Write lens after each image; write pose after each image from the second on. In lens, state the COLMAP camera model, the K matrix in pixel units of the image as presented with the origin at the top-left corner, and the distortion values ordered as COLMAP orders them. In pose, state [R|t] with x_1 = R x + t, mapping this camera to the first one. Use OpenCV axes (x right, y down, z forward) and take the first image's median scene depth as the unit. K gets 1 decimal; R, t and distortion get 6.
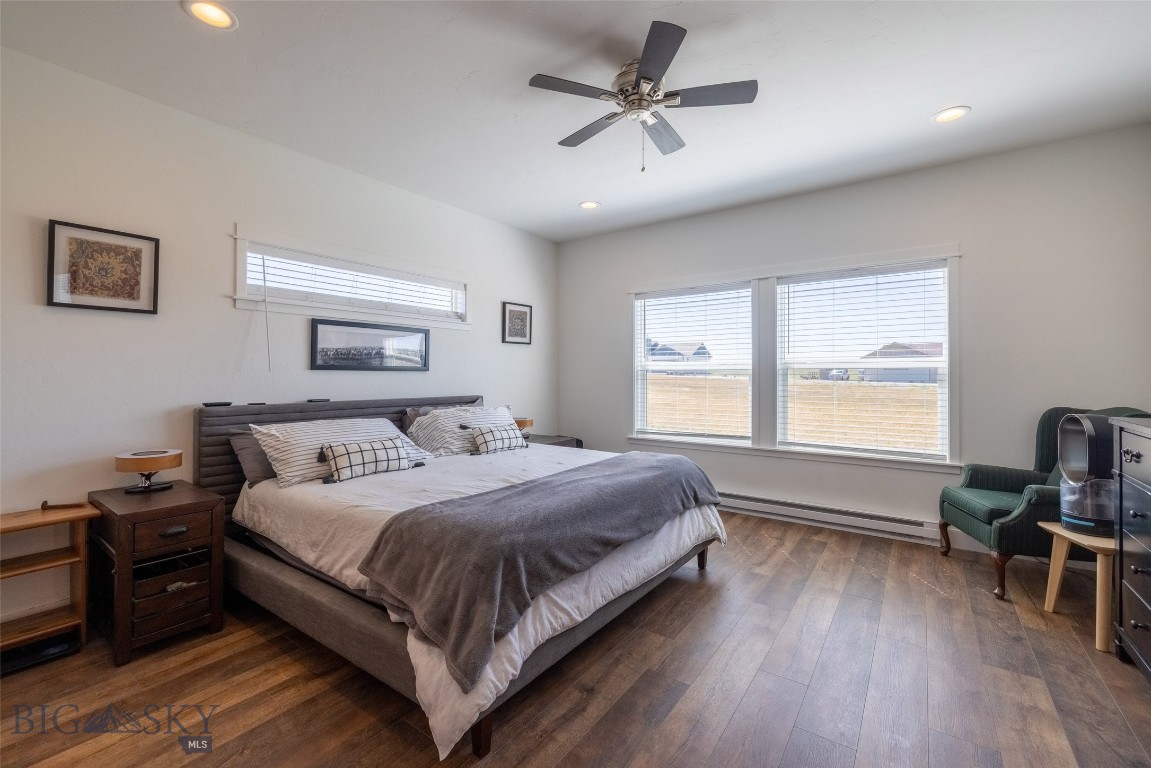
lens RADIAL K [[483.3, 0, 577.0], [0, 483.3, 374.1], [0, 0, 1]] dist [-0.005014, 0.001645]
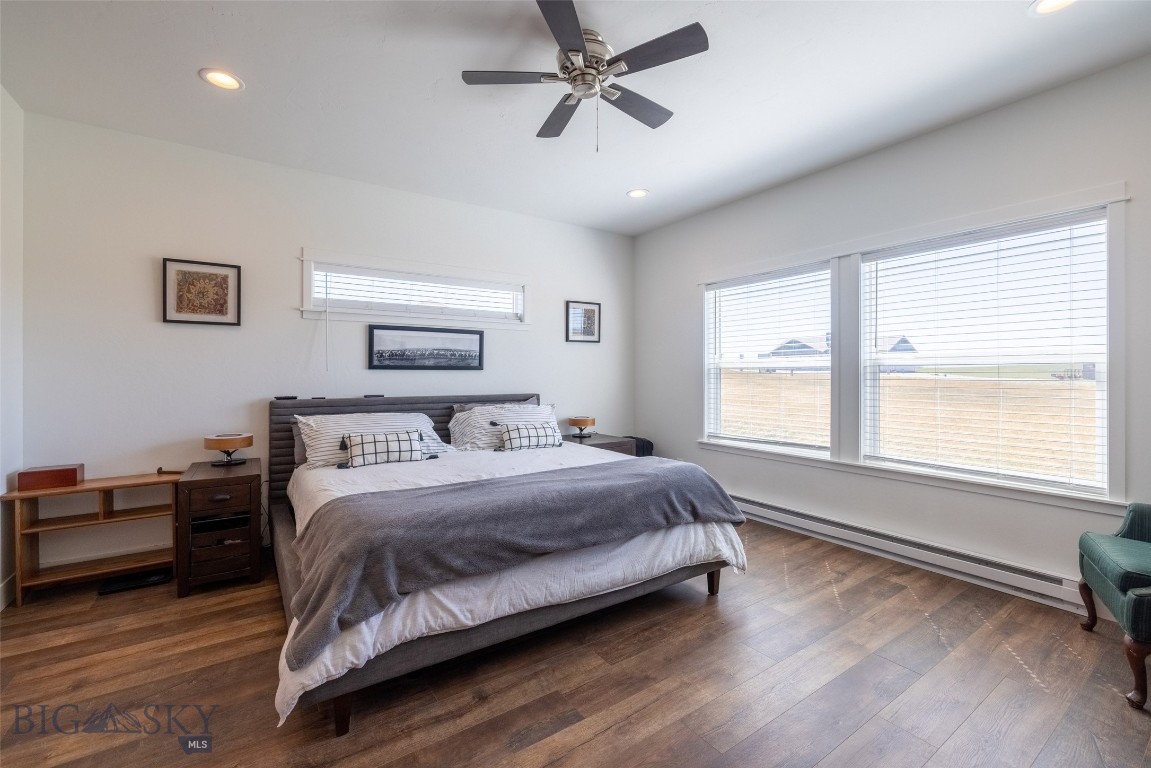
lens RADIAL K [[483.3, 0, 579.2], [0, 483.3, 376.5], [0, 0, 1]] dist [-0.005014, 0.001645]
pose [[0.939816, 0.001080, -0.341679, 0.352564], [0.001560, 0.999971, 0.007452, 0.000539], [0.341677, -0.007536, 0.939787, 0.103322]]
